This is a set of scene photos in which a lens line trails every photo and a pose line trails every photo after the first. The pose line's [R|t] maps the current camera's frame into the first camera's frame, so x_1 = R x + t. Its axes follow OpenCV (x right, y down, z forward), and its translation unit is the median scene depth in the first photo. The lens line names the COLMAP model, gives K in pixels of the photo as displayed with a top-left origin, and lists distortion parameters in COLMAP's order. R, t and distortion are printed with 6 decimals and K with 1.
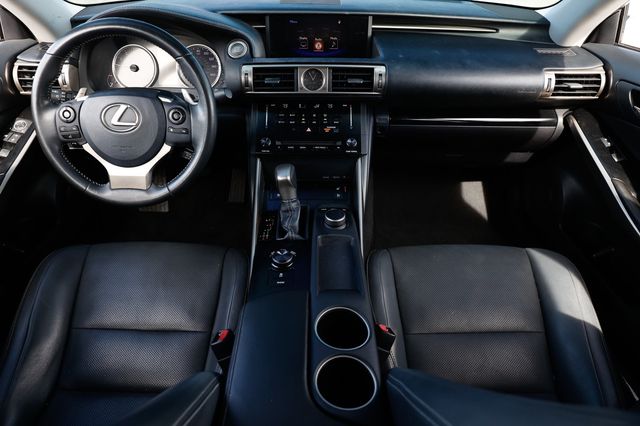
lens RADIAL K [[436.6, 0, 320.0], [0, 436.6, 213.0], [0, 0, 1]] dist [-0.114968, 0.086653]
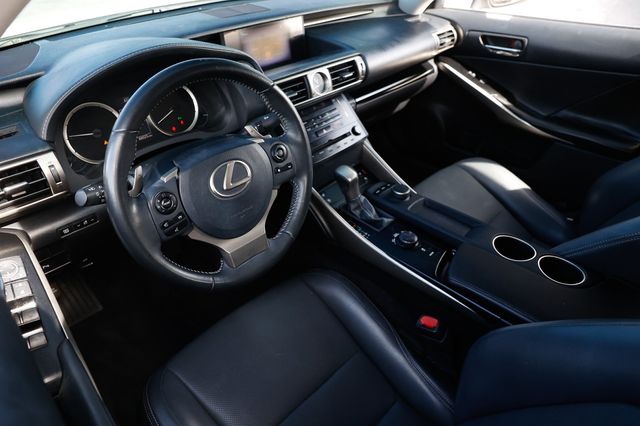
lens RADIAL K [[440.5, 0, 320.0], [0, 440.5, 213.0], [0, 0, 1]] dist [-0.120621, 0.090664]
pose [[0.677977, -0.425652, 0.599307, -0.721789], [0.410538, 0.895547, 0.171625, -0.196197], [-0.609759, 0.129680, 0.781906, 0.211427]]
